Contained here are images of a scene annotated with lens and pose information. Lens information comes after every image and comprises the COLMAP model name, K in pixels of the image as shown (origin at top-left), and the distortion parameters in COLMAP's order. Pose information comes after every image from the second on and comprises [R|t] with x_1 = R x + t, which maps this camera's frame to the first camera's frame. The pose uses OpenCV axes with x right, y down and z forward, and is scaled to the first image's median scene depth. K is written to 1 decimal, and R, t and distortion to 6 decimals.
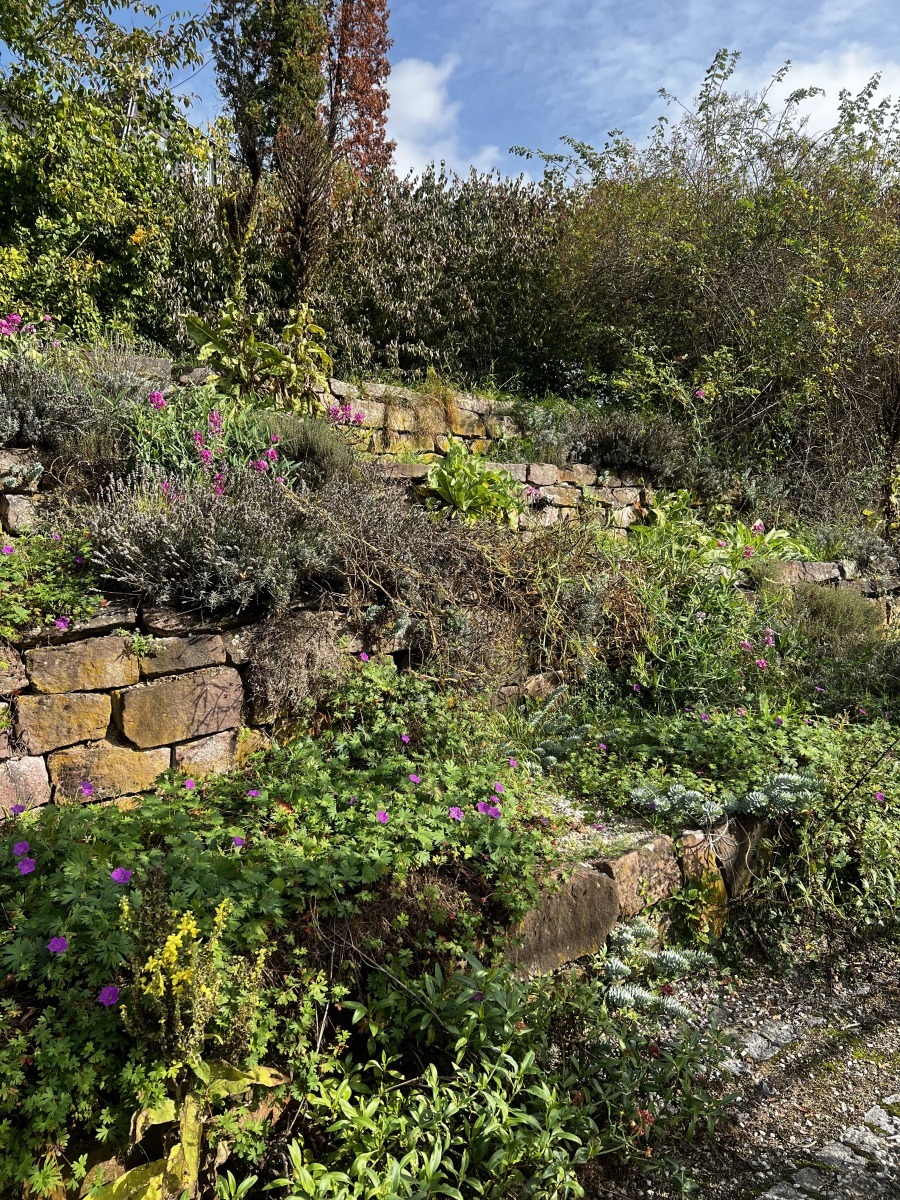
lens RADIAL K [[910.5, 0, 450.0], [0, 910.5, 600.0], [0, 0, 1]] dist [0.002062, 0.000254]
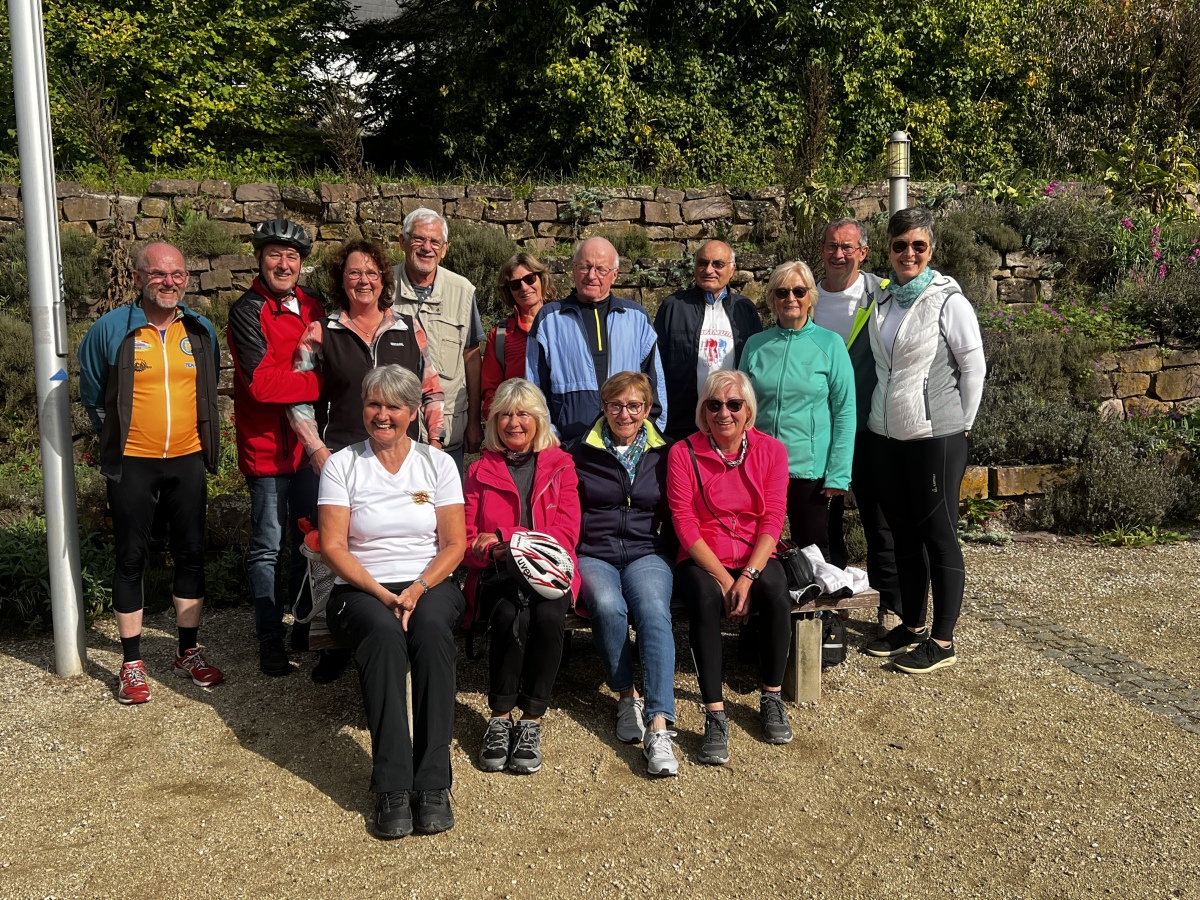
lens RADIAL K [[1159.9, 0, 595.7], [0, 1159.9, 449.5], [0, 0, 1]] dist [0.023879, -0.040073]
pose [[0.895887, 0.044523, -0.442045, -0.306742], [-0.020421, 0.998041, 0.059137, 0.138500], [0.443812, -0.043953, 0.895041, -1.999879]]
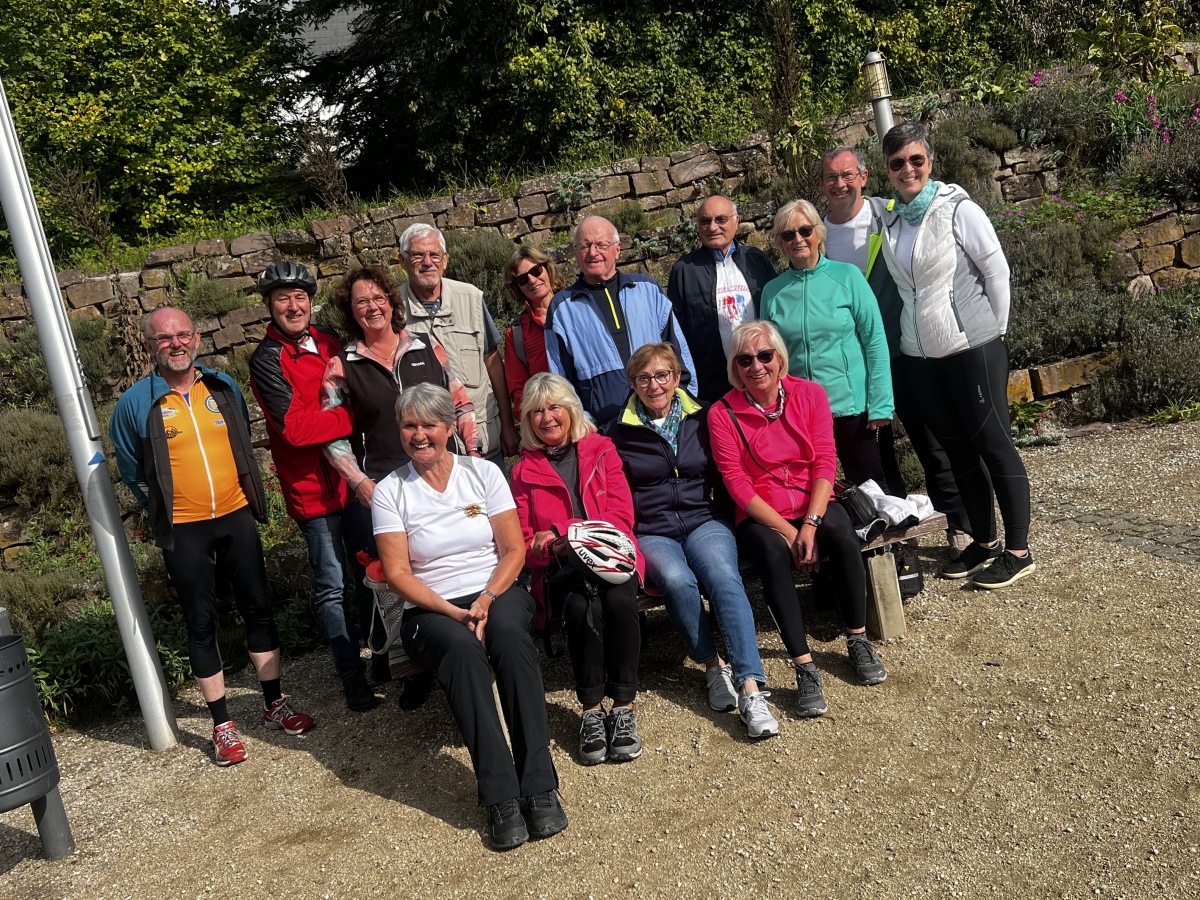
lens RADIAL K [[1161.1, 0, 593.5], [0, 1161.1, 449.7], [0, 0, 1]] dist [0.017340, -0.026882]
pose [[0.873119, -0.122098, -0.471969, -0.315092], [0.175059, 0.982081, 0.069788, 0.141586], [0.454991, -0.143556, 0.878848, -1.992936]]
